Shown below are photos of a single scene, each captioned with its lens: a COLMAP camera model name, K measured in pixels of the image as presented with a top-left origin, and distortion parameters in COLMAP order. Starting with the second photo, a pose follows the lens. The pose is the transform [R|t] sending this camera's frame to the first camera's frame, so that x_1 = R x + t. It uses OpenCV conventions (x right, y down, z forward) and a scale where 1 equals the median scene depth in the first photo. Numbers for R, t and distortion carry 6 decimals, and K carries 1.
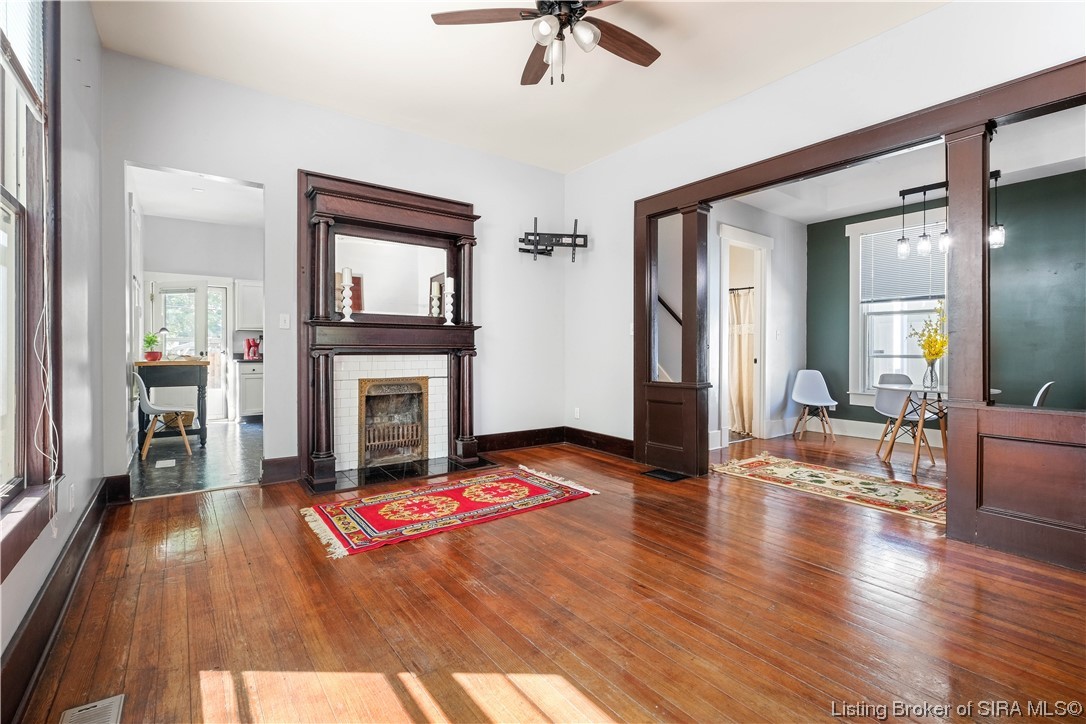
lens RADIAL K [[476.2, 0, 538.5], [0, 476.2, 354.6], [0, 0, 1]] dist [-0.011888, -0.000806]
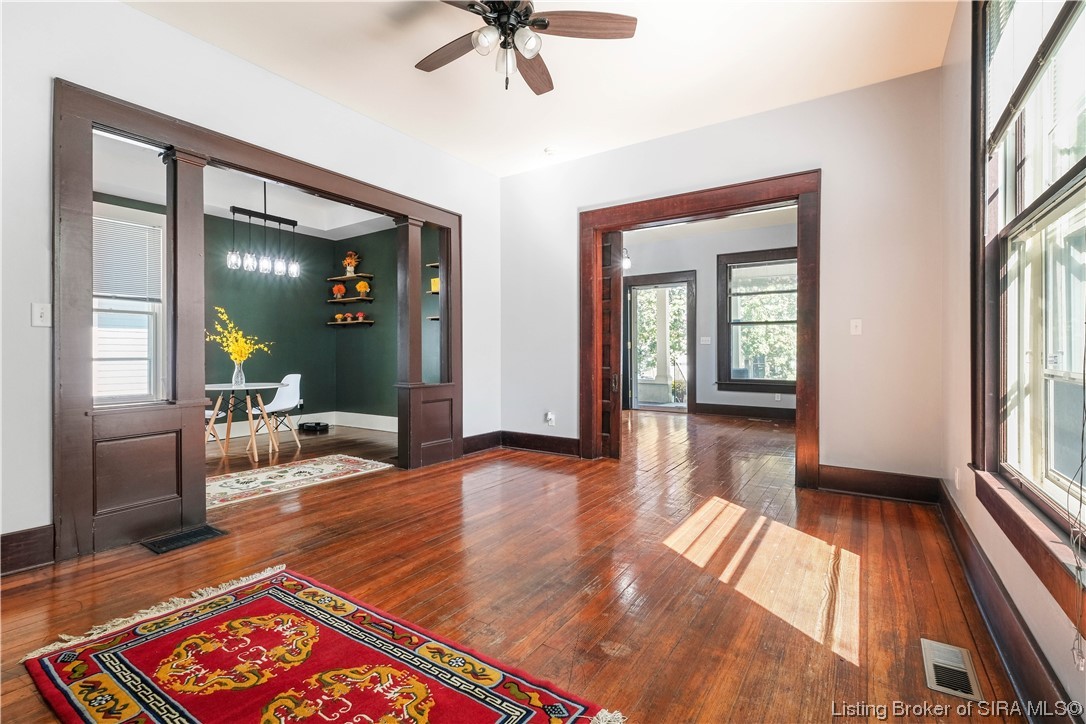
lens RADIAL K [[486.3, 0, 548.0], [0, 486.3, 345.5], [0, 0, 1]] dist [-0.018329, -0.000335]
pose [[-0.332945, 0.011193, 0.942880, -0.728465], [0.010174, 0.999914, -0.008277, -0.014379], [-0.942891, 0.006837, -0.333031, 0.968972]]
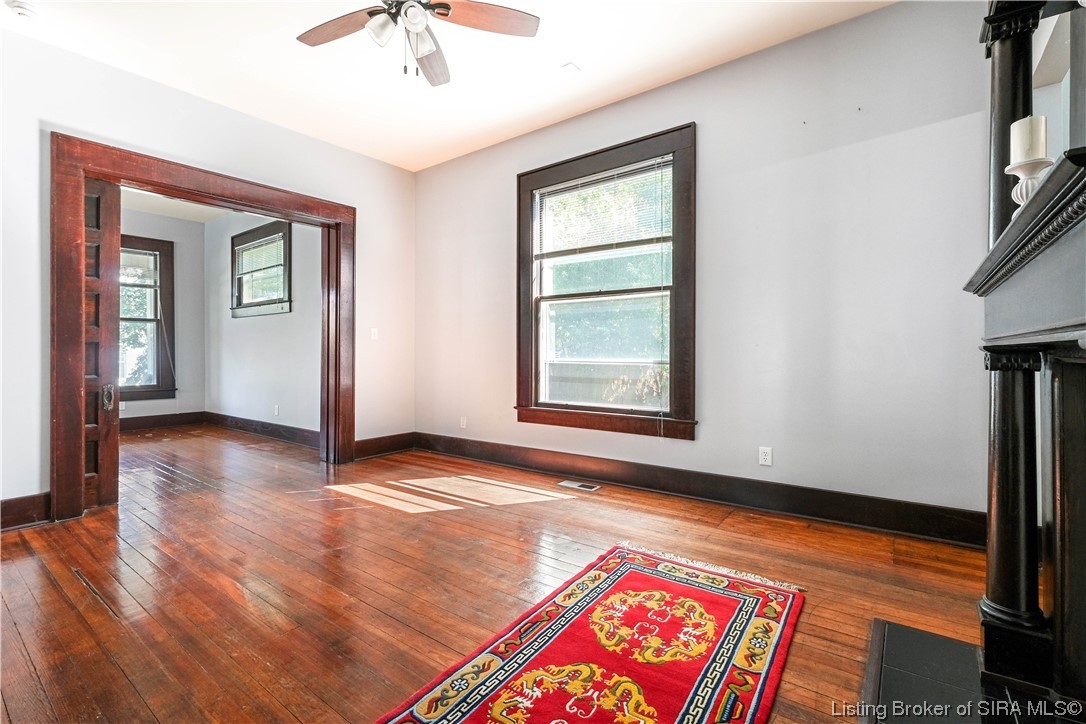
lens RADIAL K [[476.2, 0, 538.5], [0, 476.2, 354.6], [0, 0, 1]] dist [-0.011888, -0.000806]
pose [[-0.957186, 0.000378, -0.289473, 0.055497], [-0.003410, 0.999915, 0.012580, -0.014578], [0.289454, 0.013029, -0.957103, 1.513214]]
